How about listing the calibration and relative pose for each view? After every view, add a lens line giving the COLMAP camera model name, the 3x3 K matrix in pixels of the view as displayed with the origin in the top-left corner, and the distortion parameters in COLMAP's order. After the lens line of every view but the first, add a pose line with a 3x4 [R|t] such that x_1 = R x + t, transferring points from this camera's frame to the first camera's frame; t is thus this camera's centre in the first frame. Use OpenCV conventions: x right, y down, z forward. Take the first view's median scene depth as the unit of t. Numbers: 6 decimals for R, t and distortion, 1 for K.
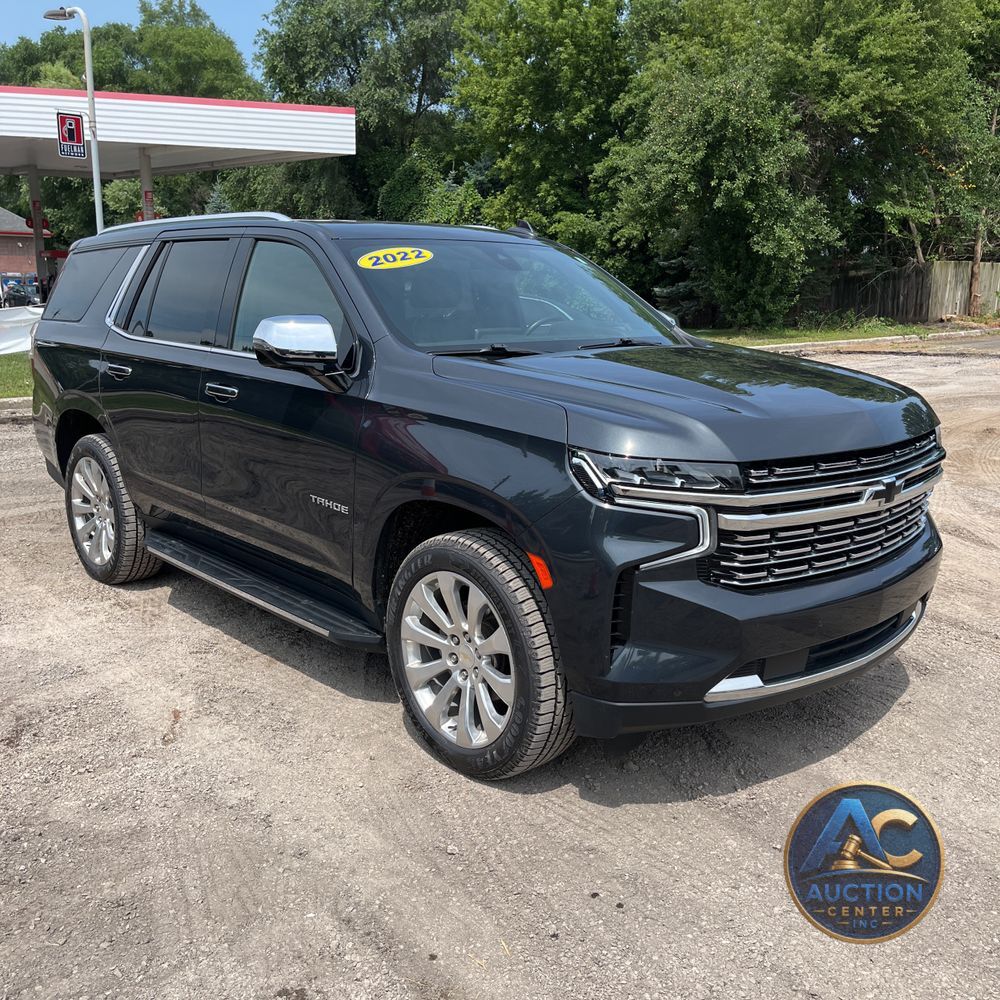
lens RADIAL K [[1008.8, 0, 501.3], [0, 1008.8, 525.5], [0, 0, 1]] dist [0.062696, -0.075505]
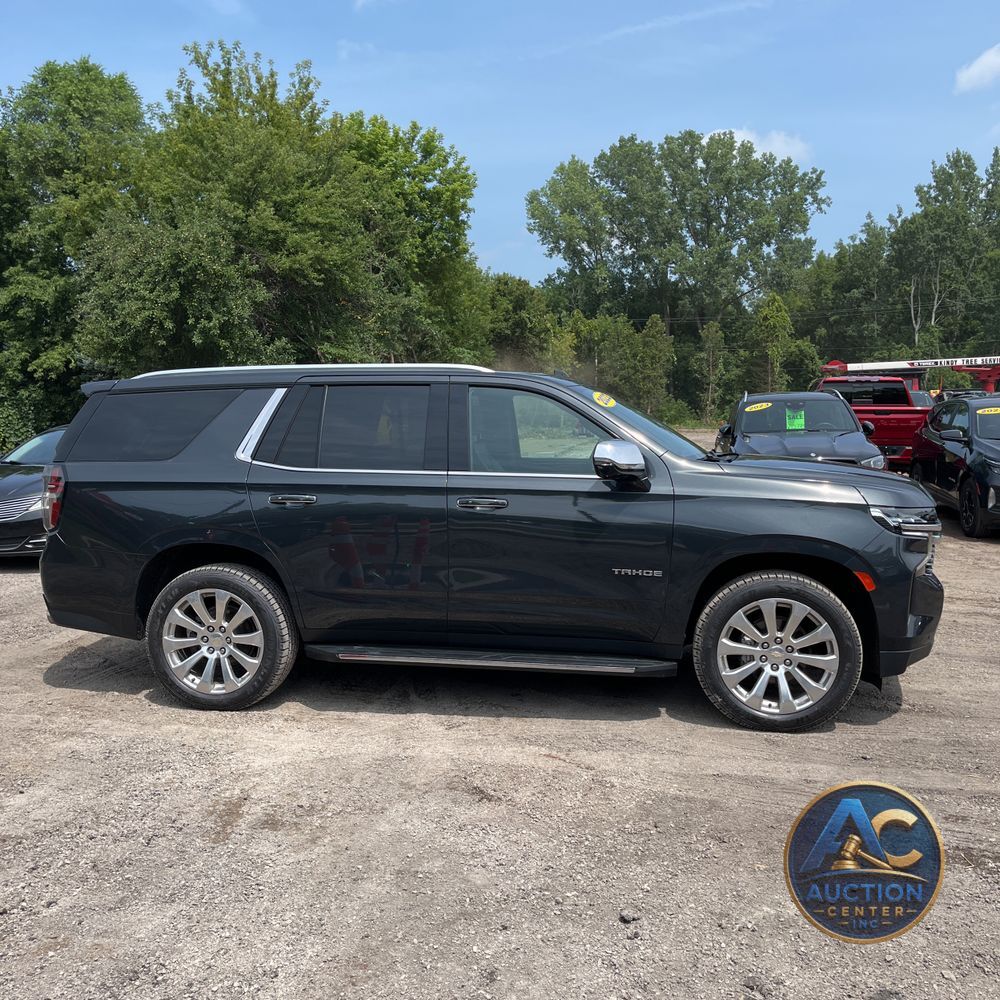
lens RADIAL K [[1029.5, 0, 499.2], [0, 1029.5, 530.0], [0, 0, 1]] dist [0.018506, -0.004554]
pose [[0.793117, -0.080255, 0.603759, -0.195892], [0.152741, 0.985812, -0.069605, -0.001570], [-0.589607, 0.147424, 0.794122, -0.002210]]
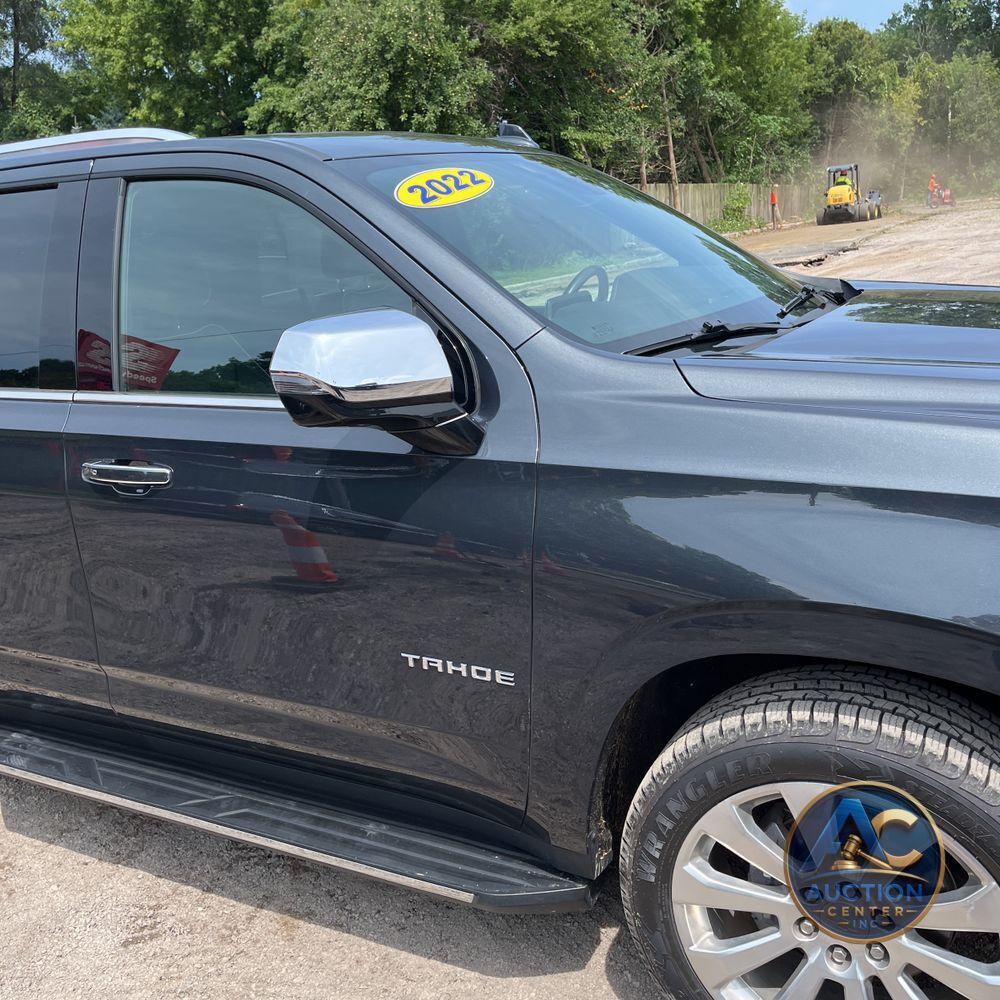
lens RADIAL K [[1008.8, 0, 501.3], [0, 1008.8, 525.5], [0, 0, 1]] dist [0.062696, -0.075505]
pose [[0.937605, -0.180354, 0.297270, -0.048840], [0.167044, 0.983475, 0.069810, -0.021208], [-0.304948, -0.015797, 0.952238, 0.084320]]
